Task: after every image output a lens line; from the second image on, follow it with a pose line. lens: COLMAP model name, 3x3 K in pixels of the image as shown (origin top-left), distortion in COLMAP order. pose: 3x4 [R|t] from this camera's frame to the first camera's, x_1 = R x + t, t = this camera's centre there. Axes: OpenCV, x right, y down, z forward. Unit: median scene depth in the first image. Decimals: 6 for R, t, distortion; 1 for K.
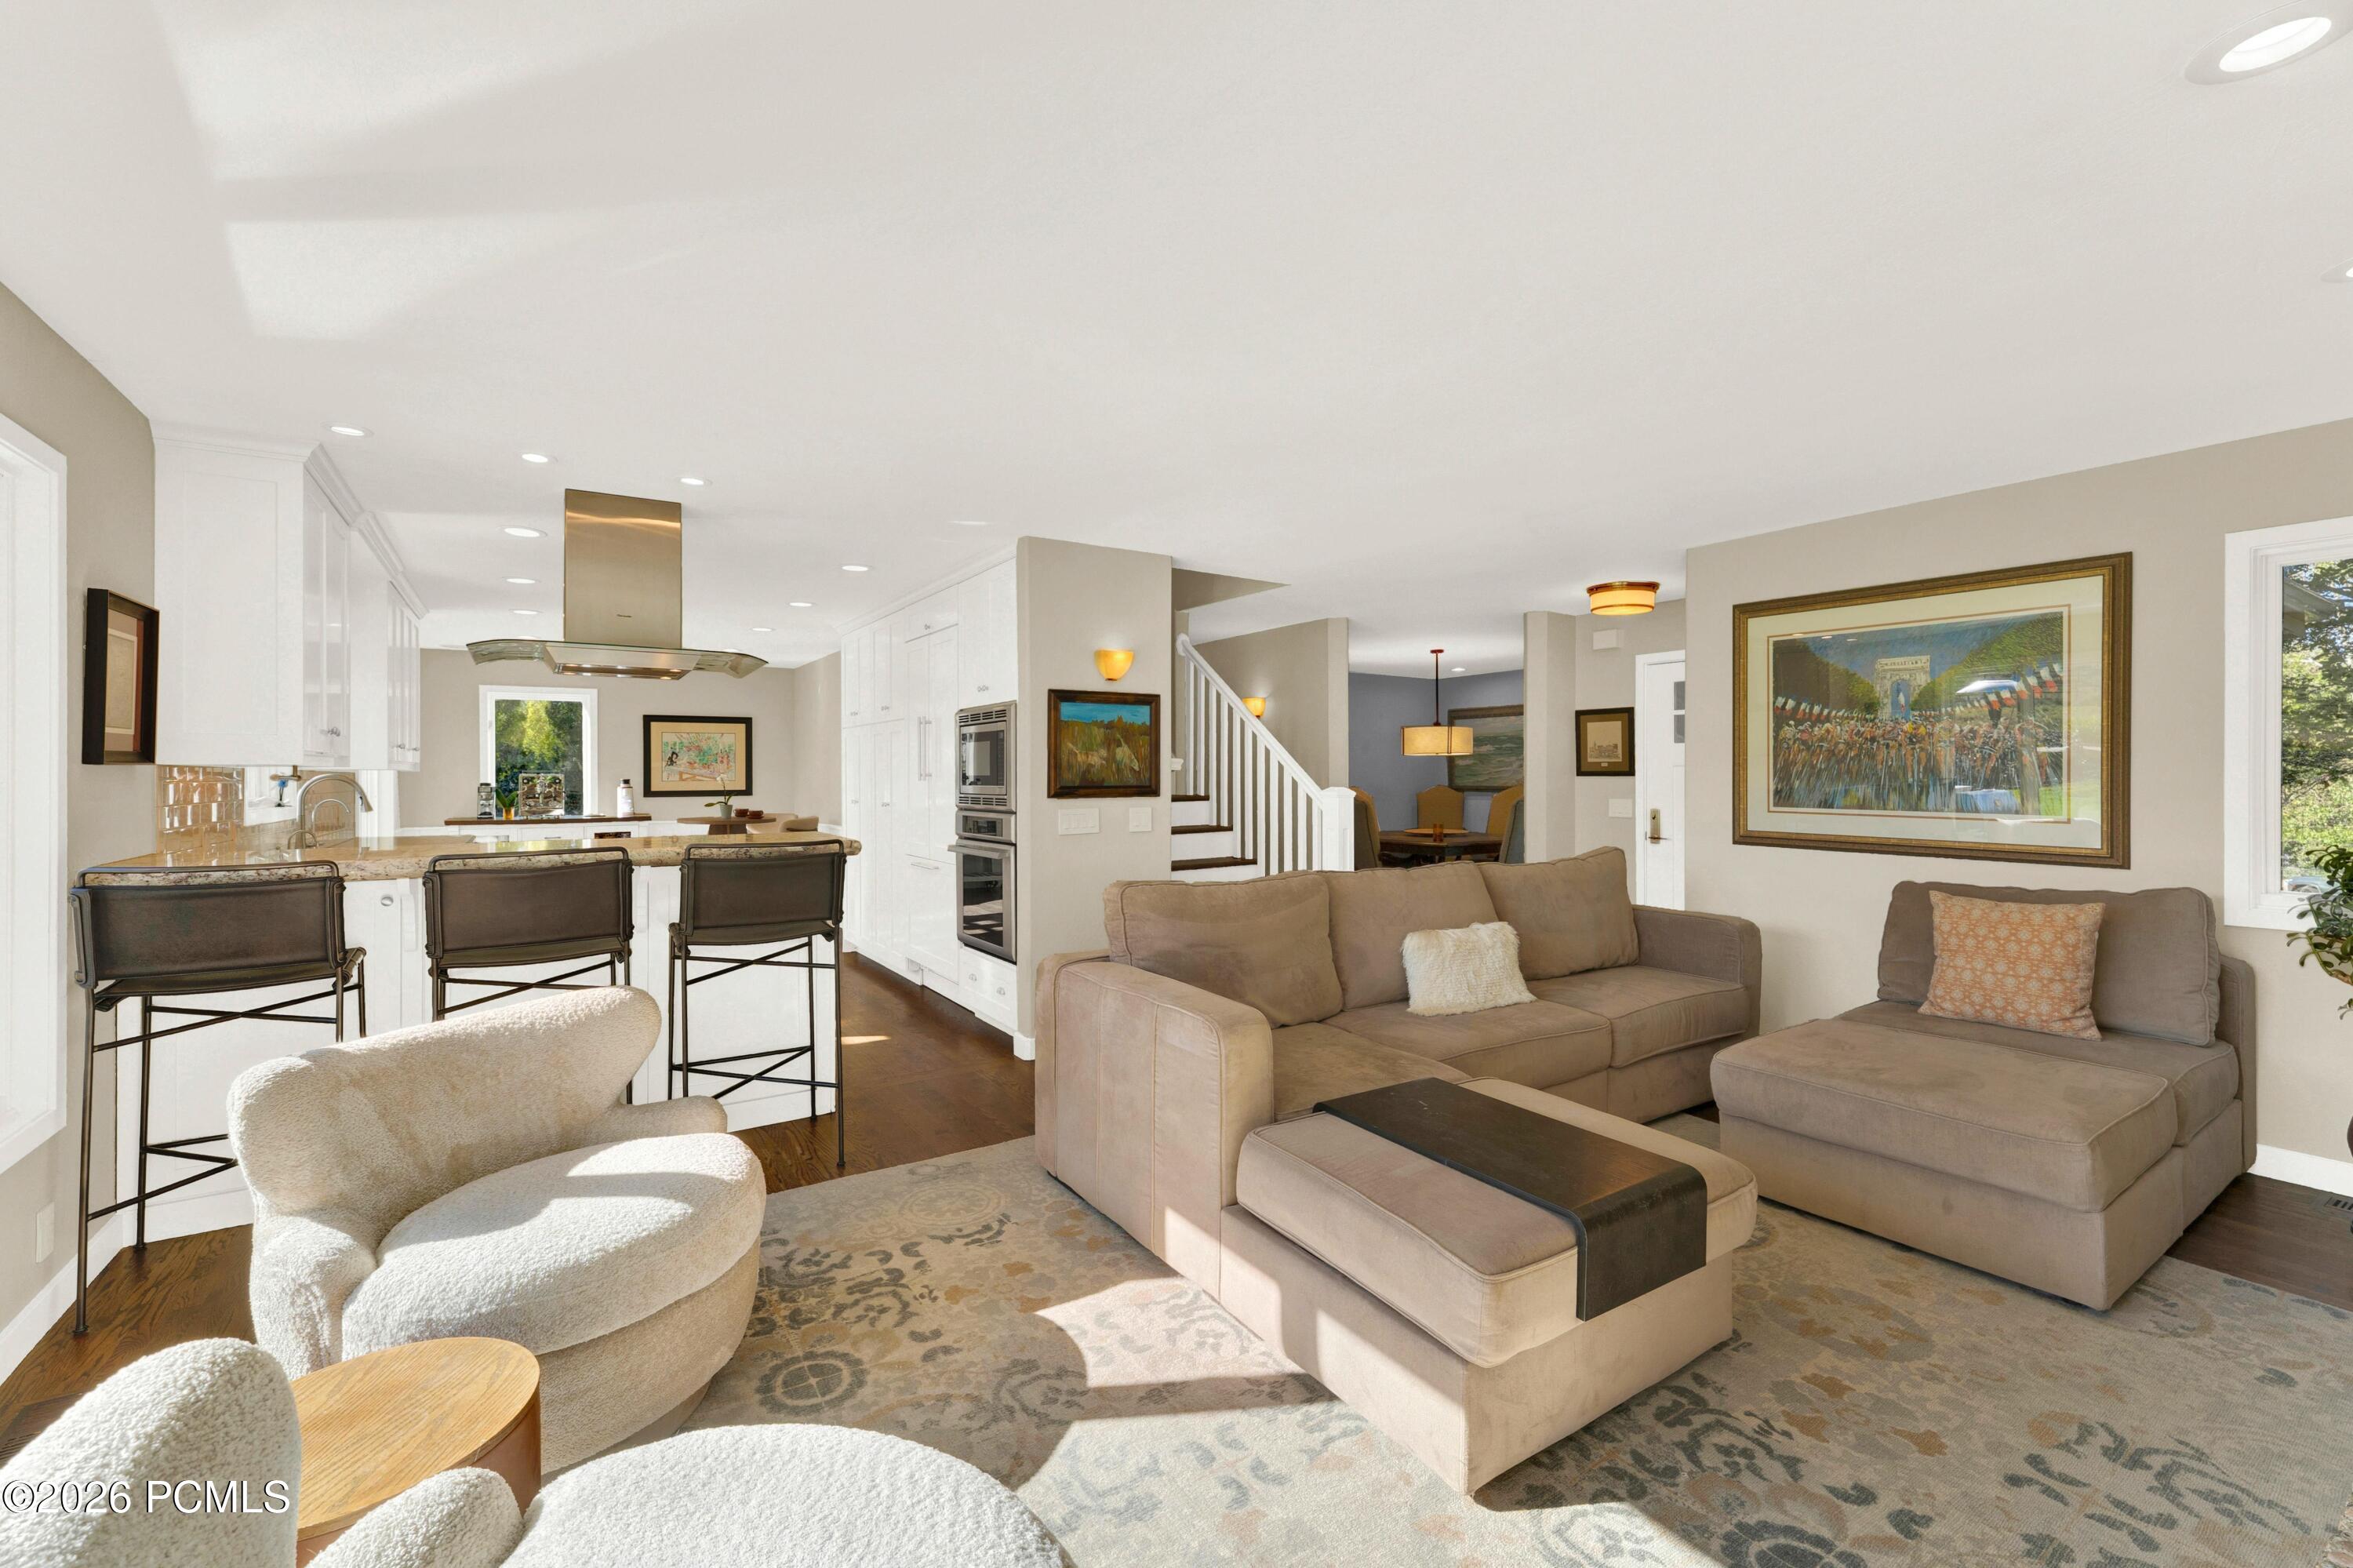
lens RADIAL K [[982.9, 0, 1175.9], [0, 982.9, 771.4], [0, 0, 1]] dist [0.000388, -0.000002]
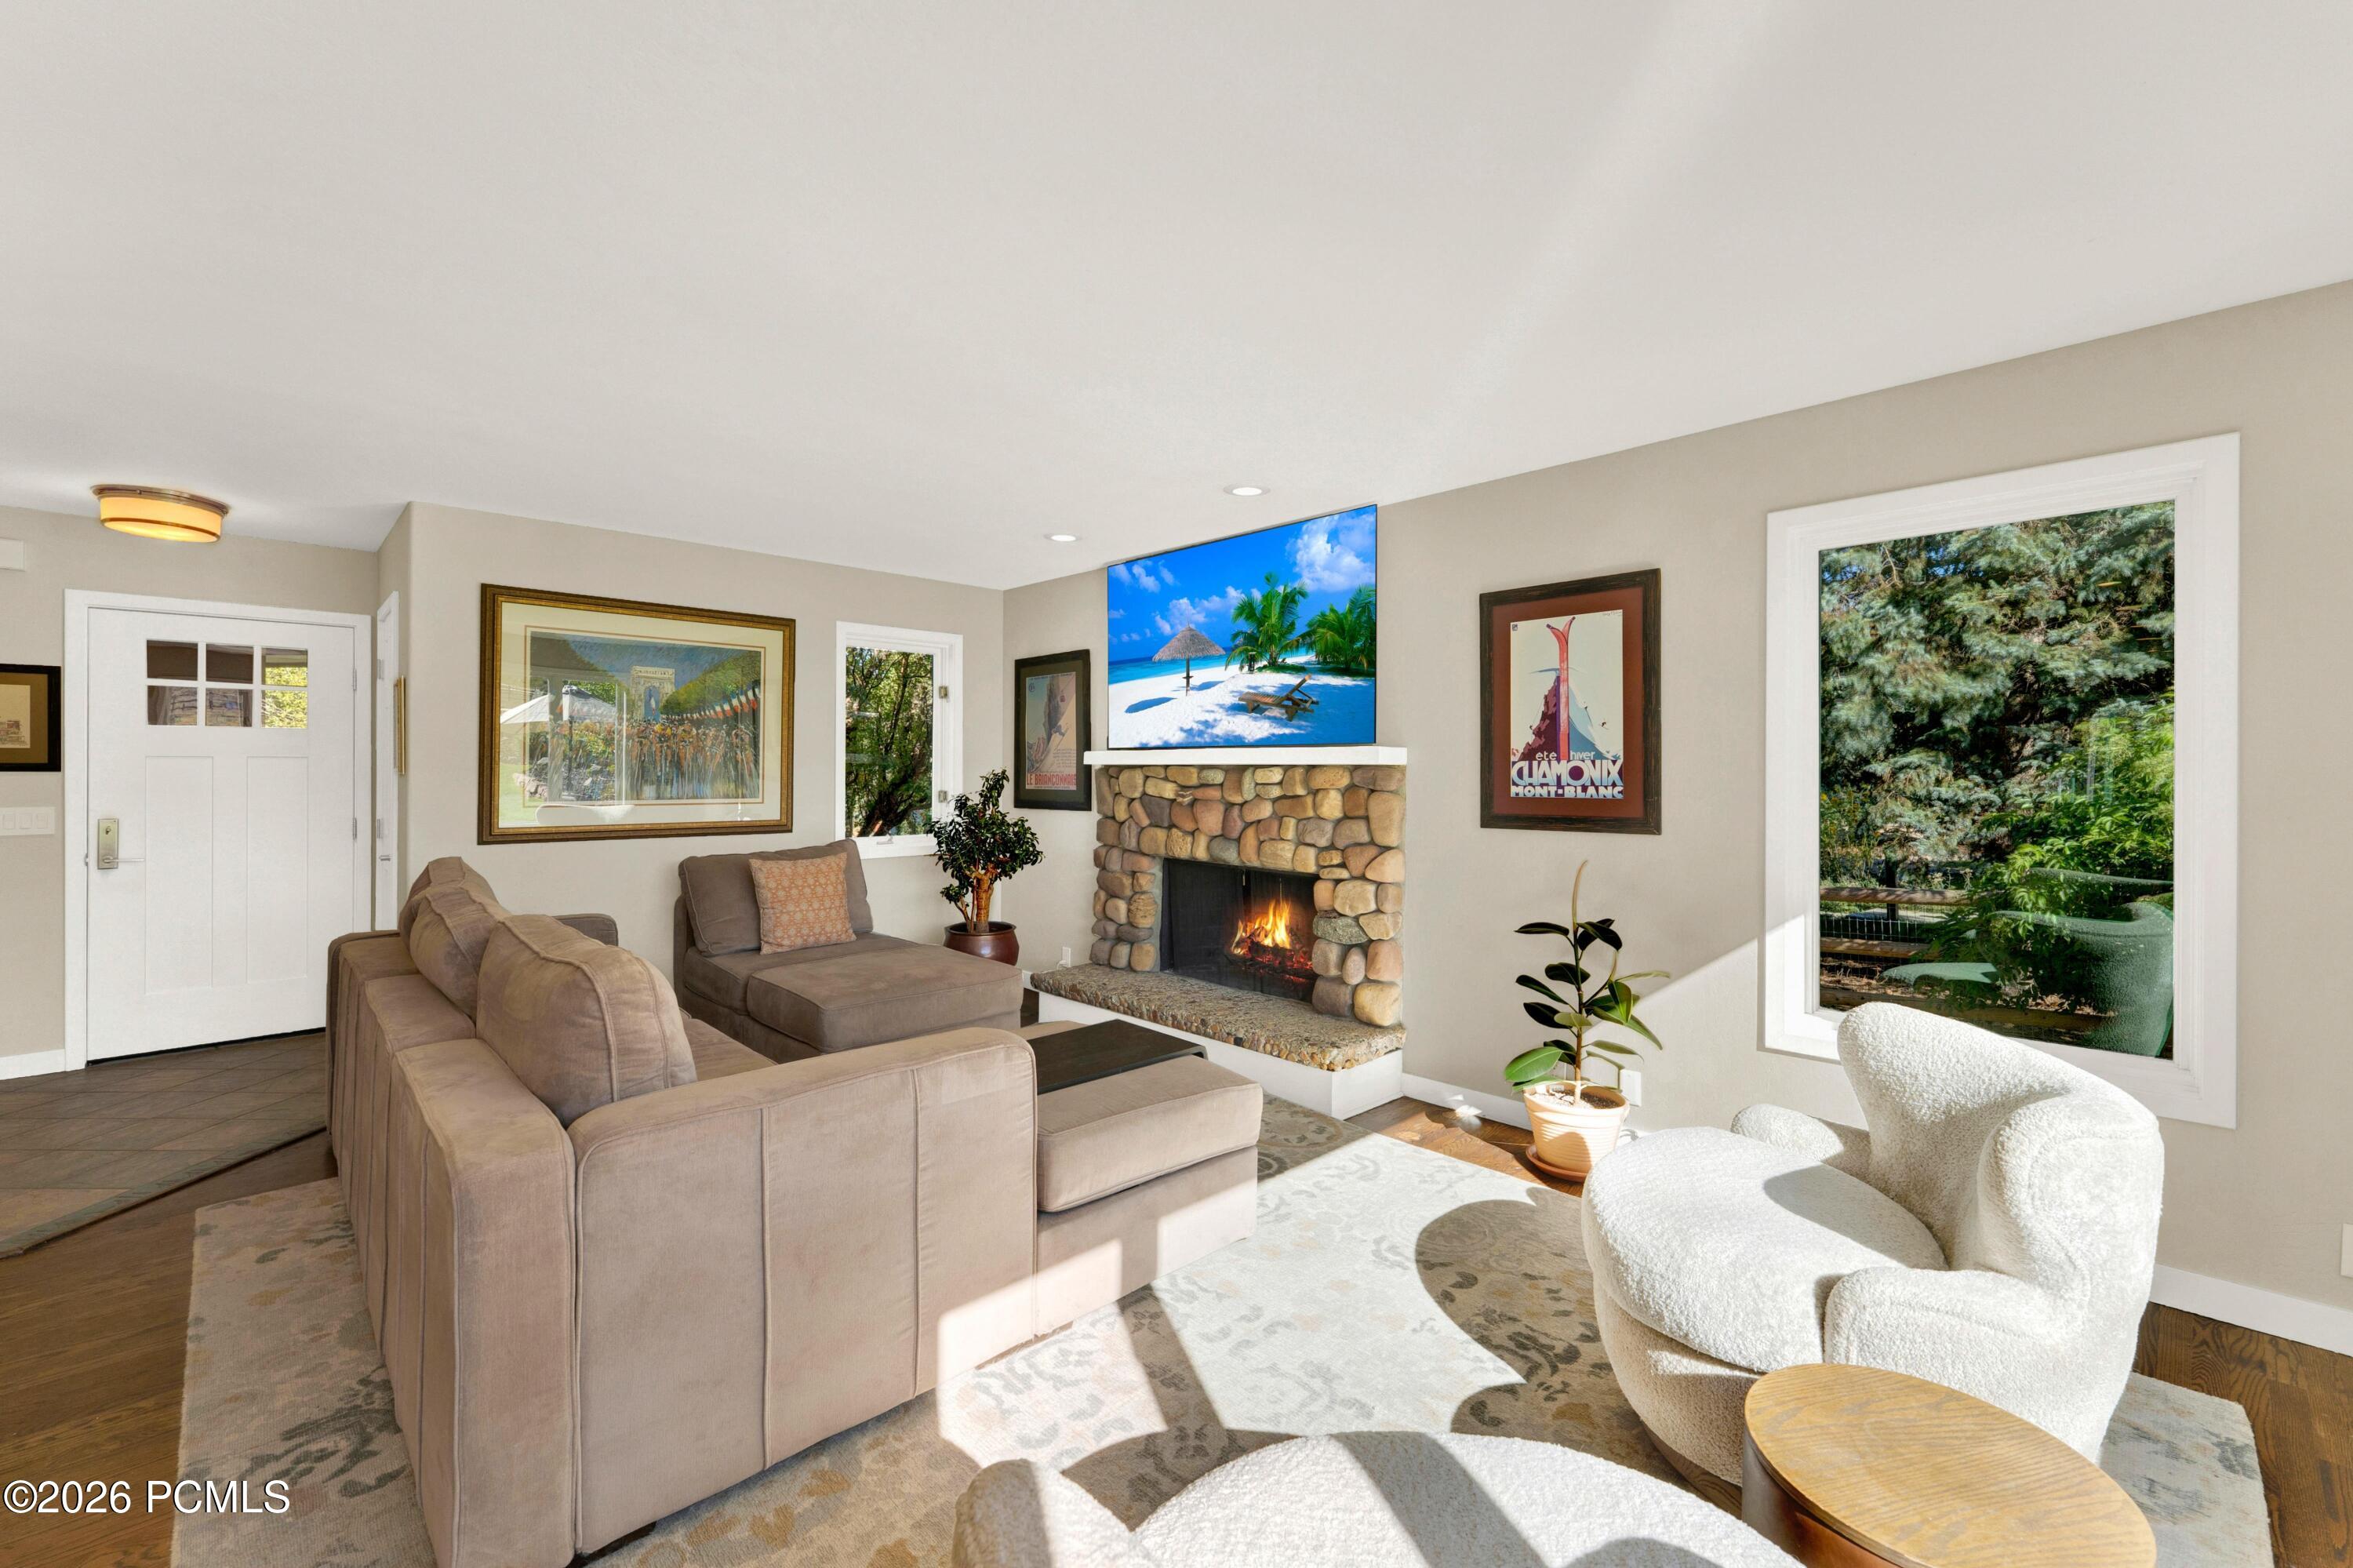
lens RADIAL K [[982.9, 0, 1182.3], [0, 982.9, 773.2], [0, 0, 1]] dist [0.000388, -0.000002]
pose [[-0.179471, -0.011445, 0.983697, -0.533350], [-0.004012, 0.999933, 0.010902, -0.006404], [-0.983755, -0.001990, -0.179505, 0.610290]]
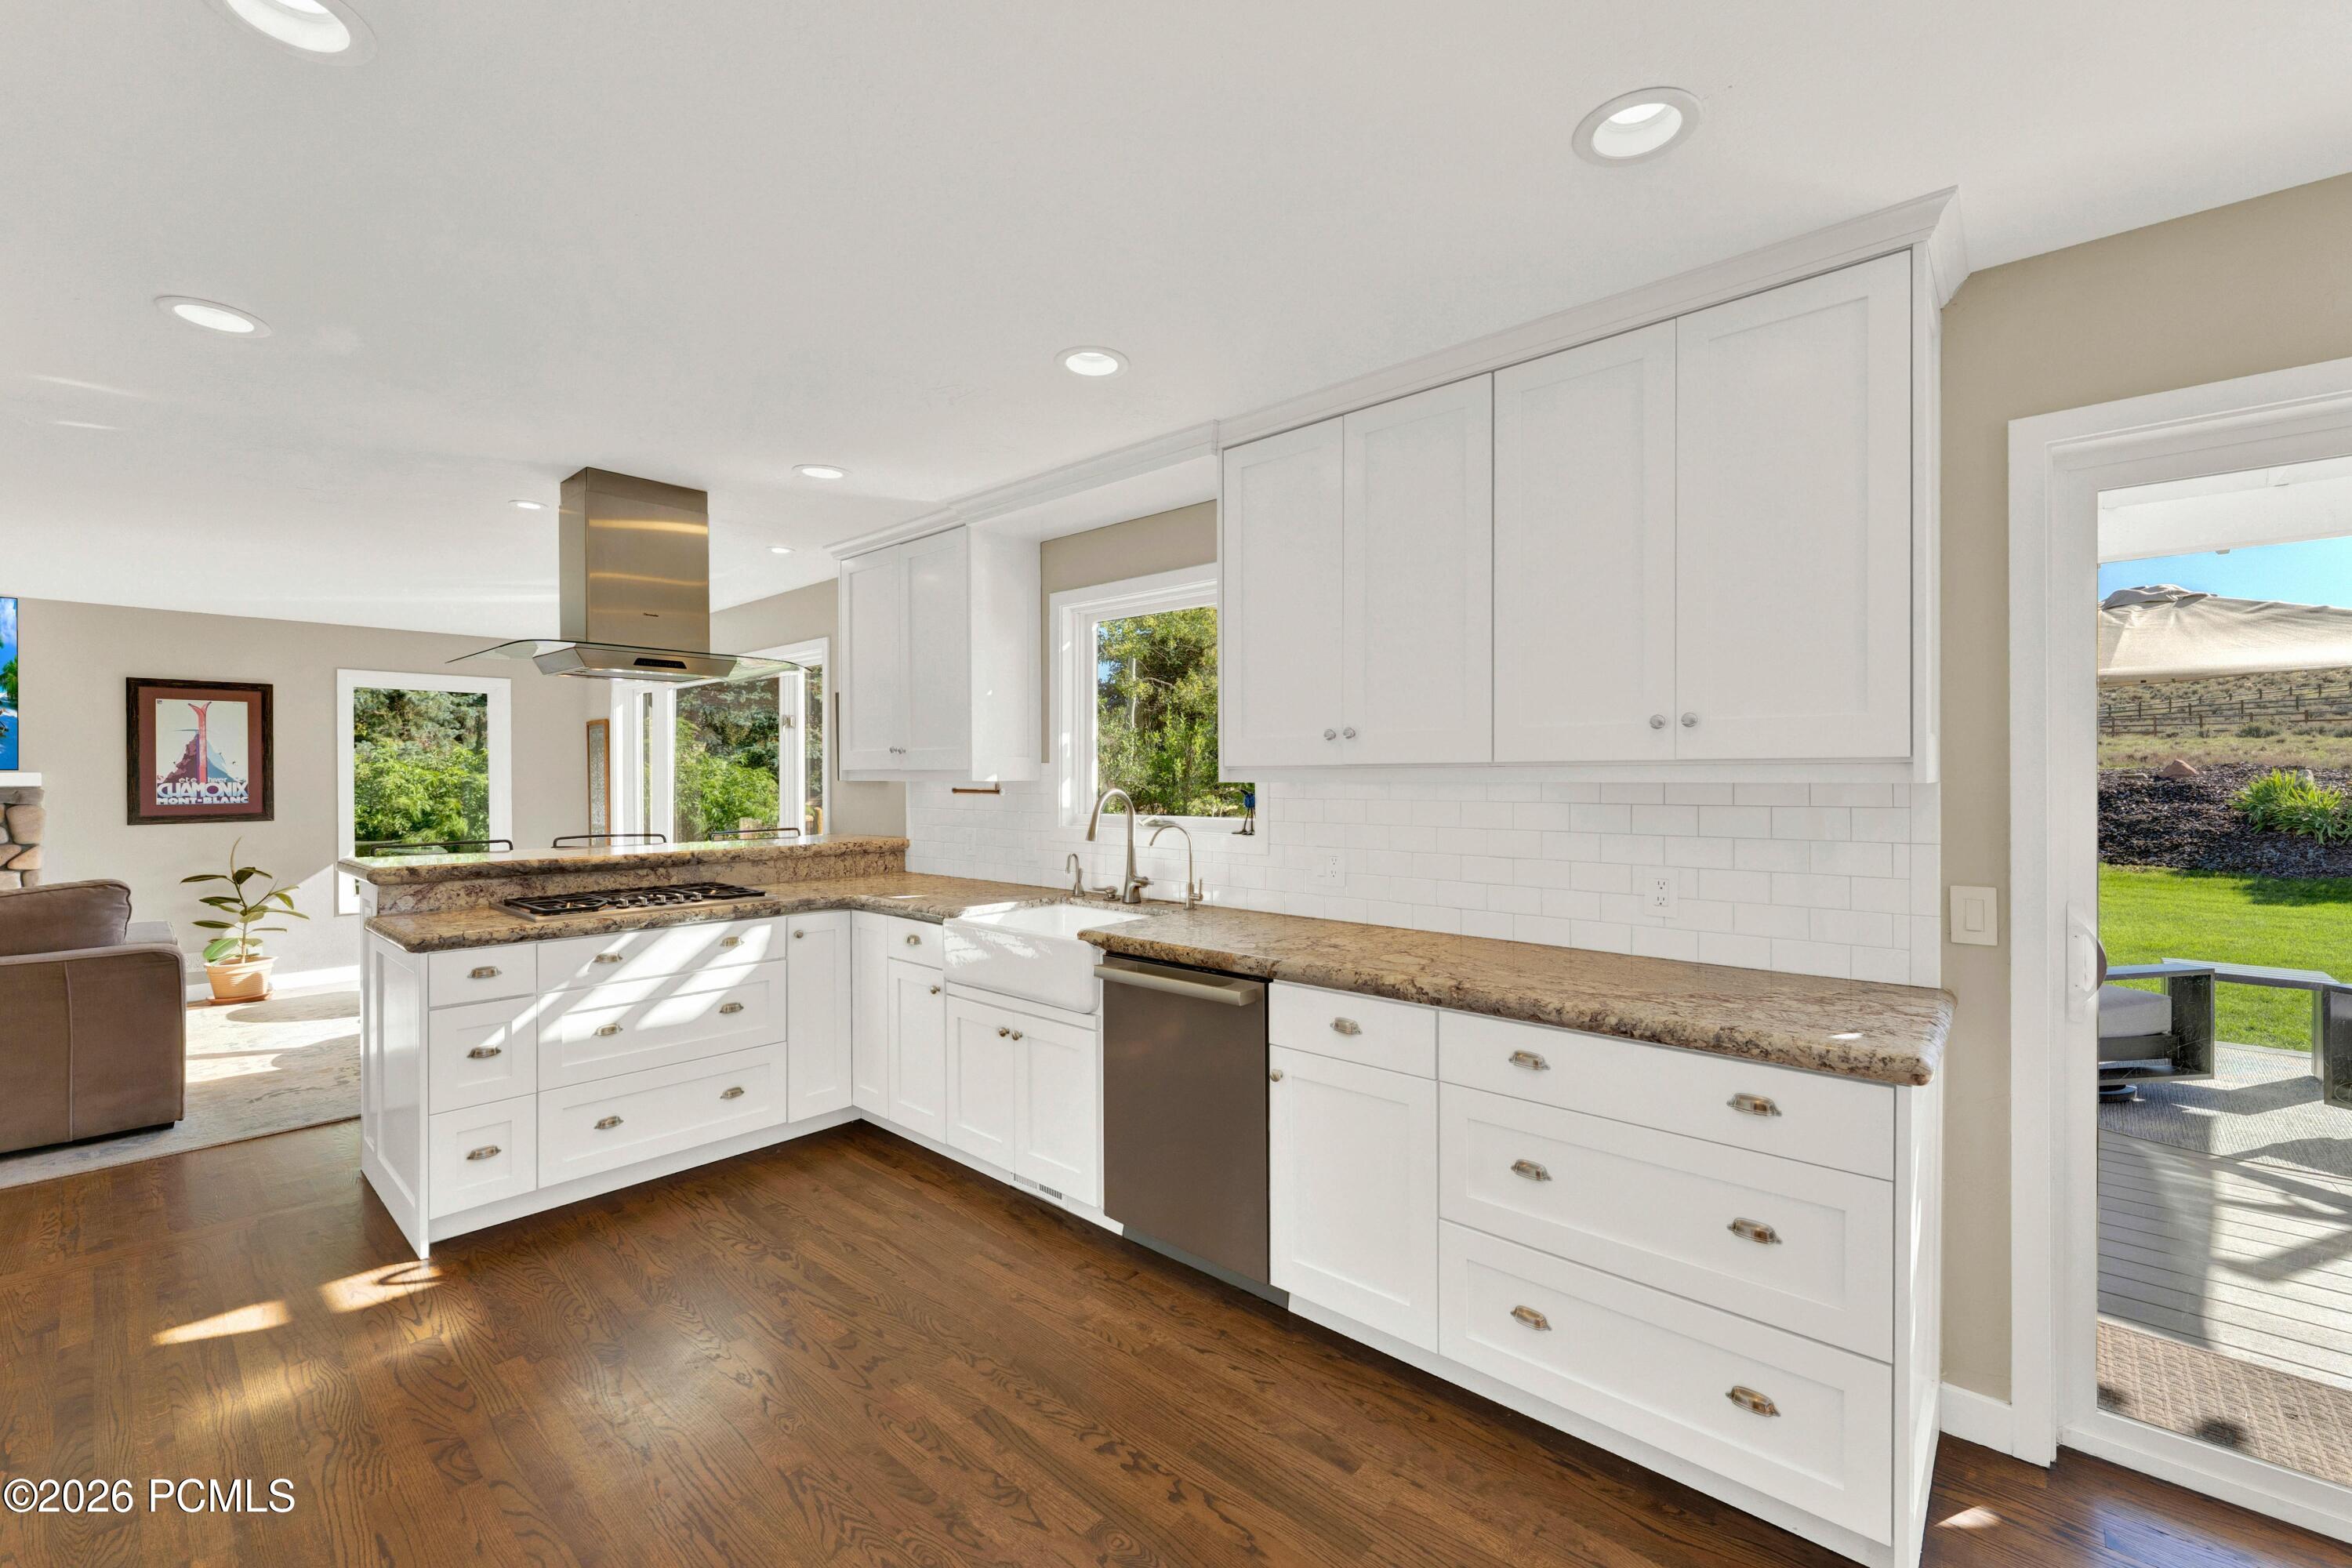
lens RADIAL K [[982.4, 0, 1183.0], [0, 982.4, 784.7], [0, 0, 1]] dist [0.000388, -0.000002]
pose [[-0.968571, -0.002240, -0.248729, -0.696556], [-0.002303, 0.999997, -0.000037, -0.008296], [0.248728, 0.000537, -0.968573, 1.361123]]
